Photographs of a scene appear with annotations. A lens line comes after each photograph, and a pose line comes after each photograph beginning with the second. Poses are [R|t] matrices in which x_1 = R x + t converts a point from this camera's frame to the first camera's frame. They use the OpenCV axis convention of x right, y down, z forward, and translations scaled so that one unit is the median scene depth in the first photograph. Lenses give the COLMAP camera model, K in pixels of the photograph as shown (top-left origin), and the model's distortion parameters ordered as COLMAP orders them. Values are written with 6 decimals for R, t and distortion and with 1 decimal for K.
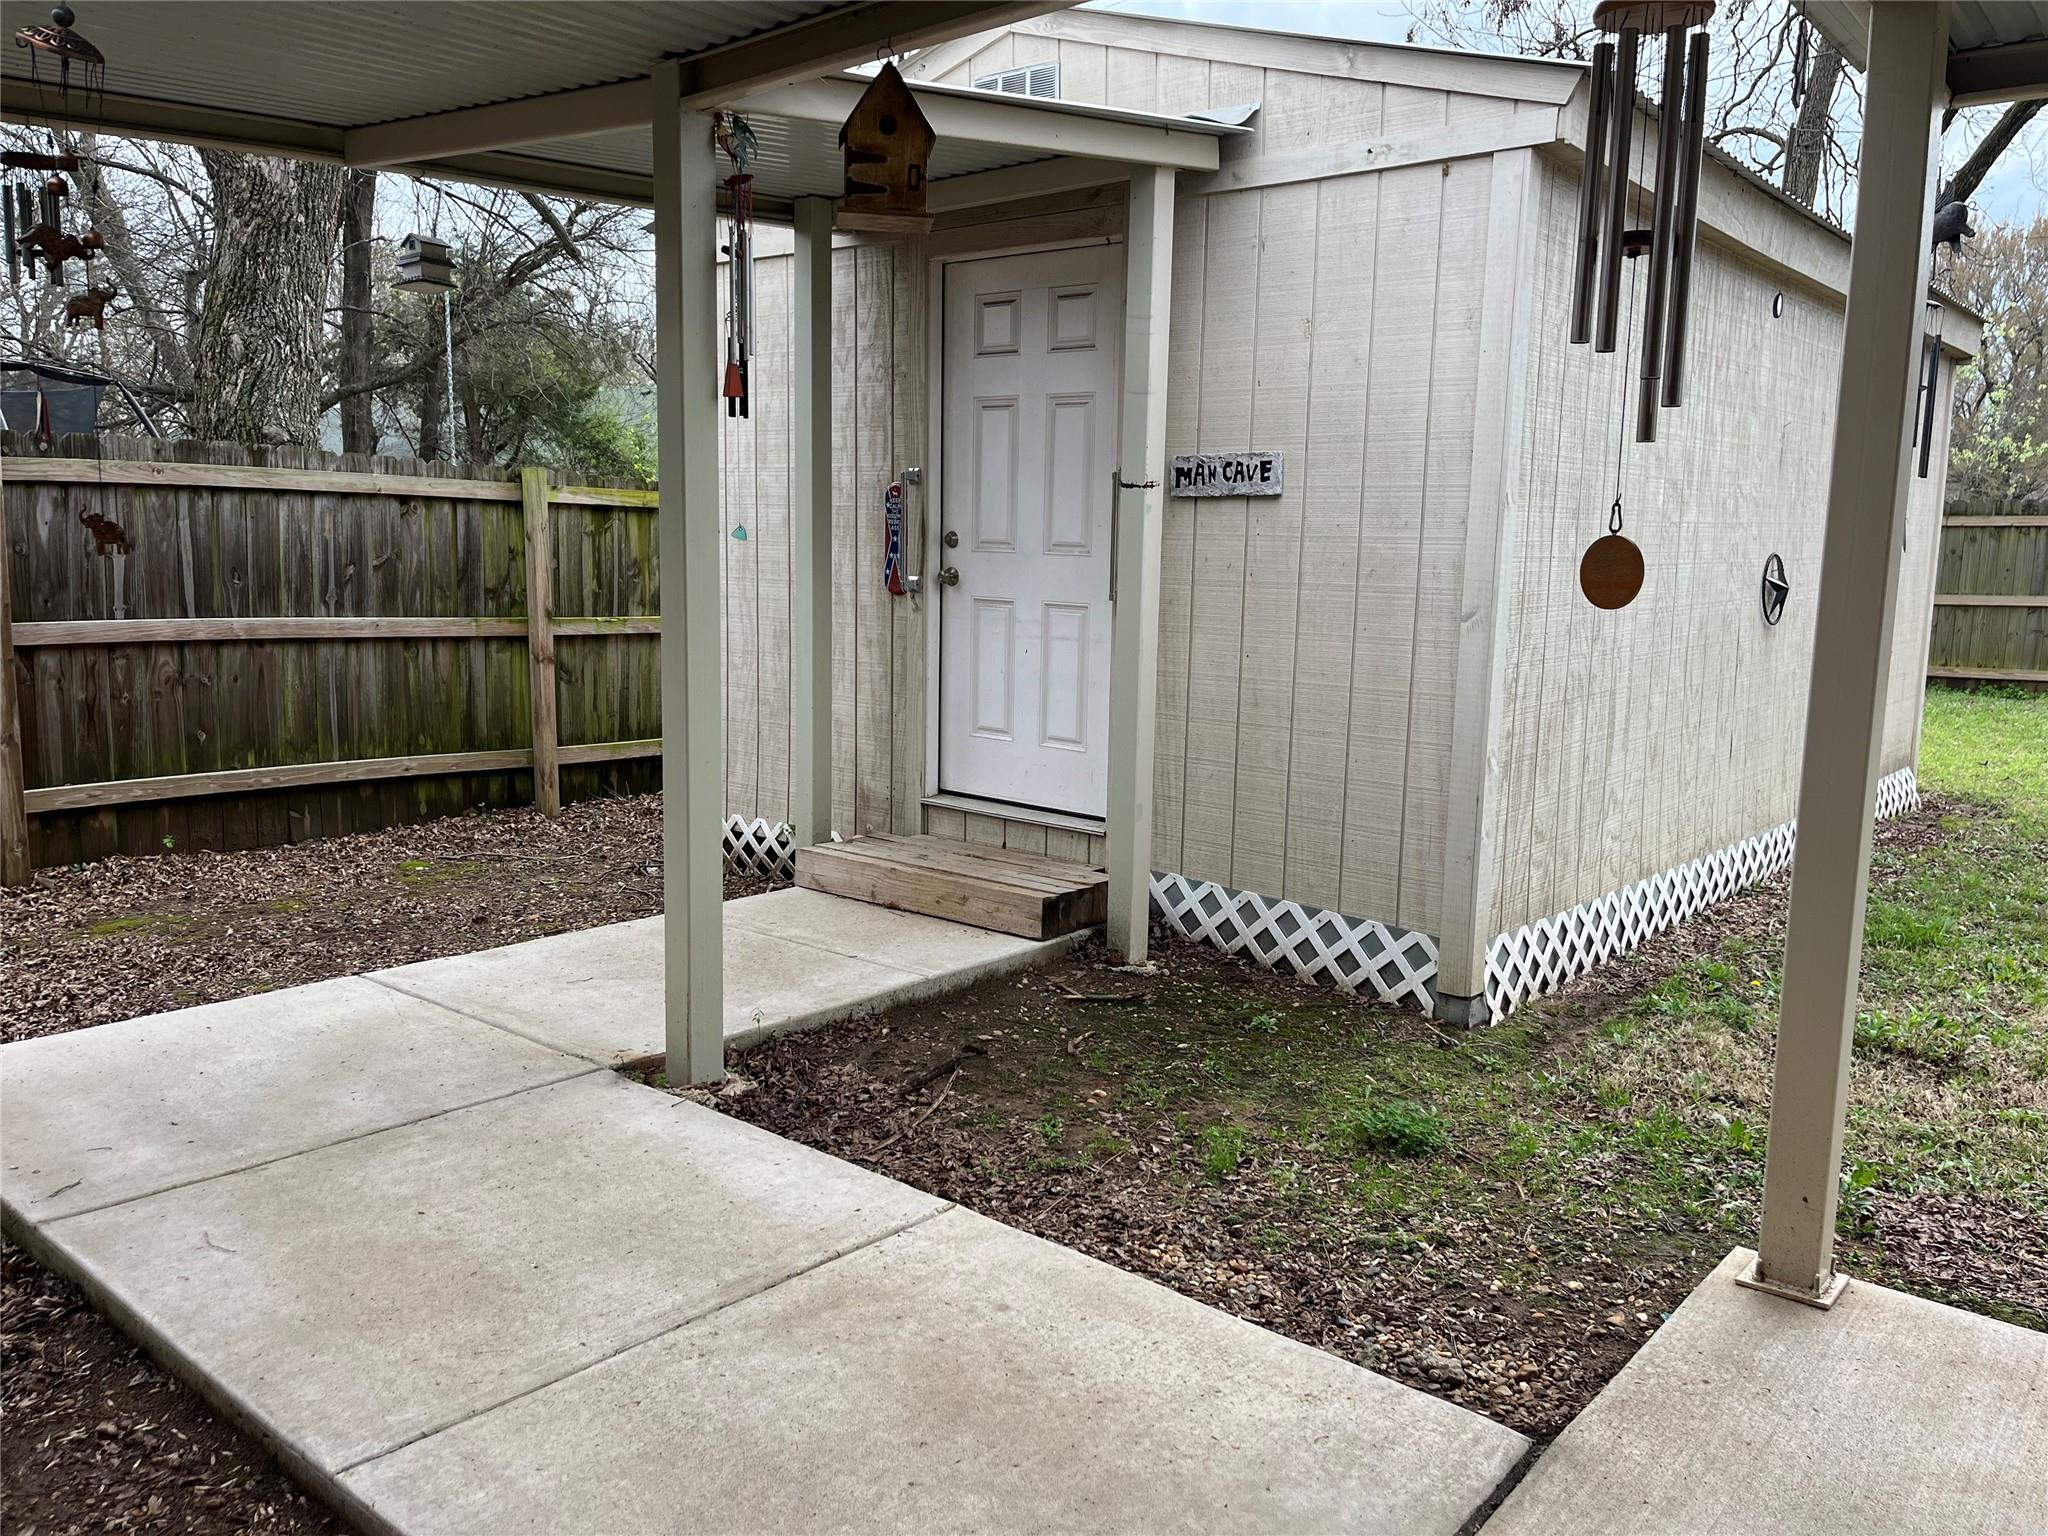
lens RADIAL K [[1576.4, 0, 1023.8], [0, 1576.4, 767.7], [0, 0, 1]] dist [0.047581, -0.042414]
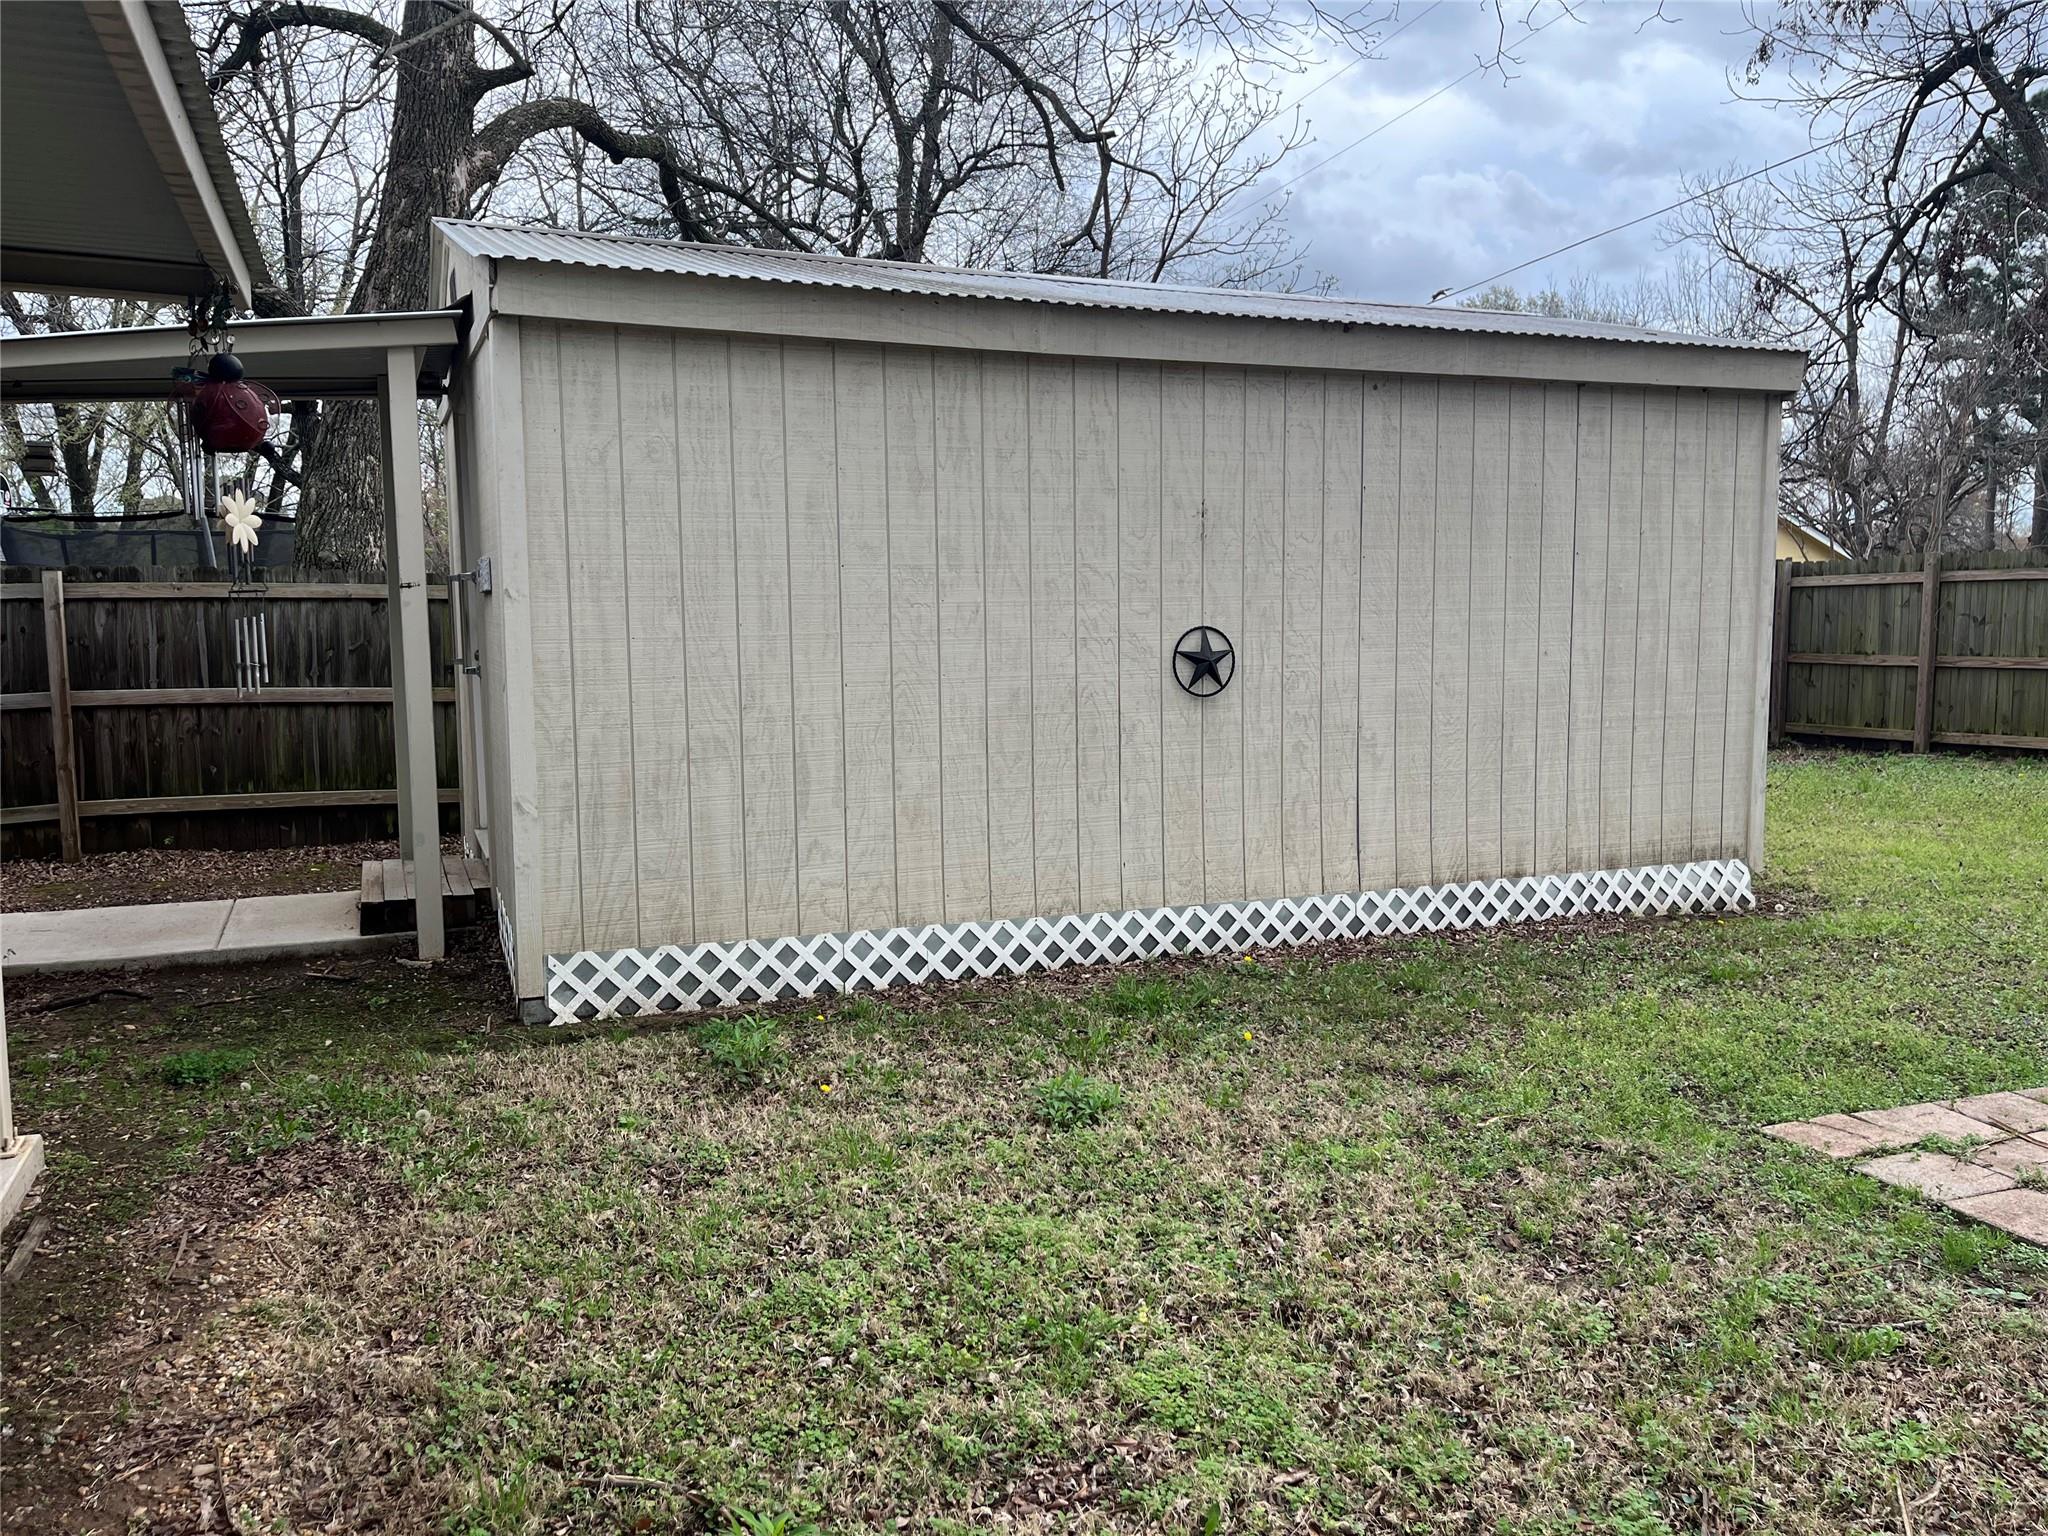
lens RADIAL K [[1576.4, 0, 1026.6], [0, 1576.4, 769.1], [0, 0, 1]] dist [0.047581, -0.042414]
pose [[0.891060, 0.025854, -0.453149, 0.813762], [-0.044923, 0.998498, -0.031366, -0.008463], [0.451657, 0.048306, 0.890883, 0.049521]]
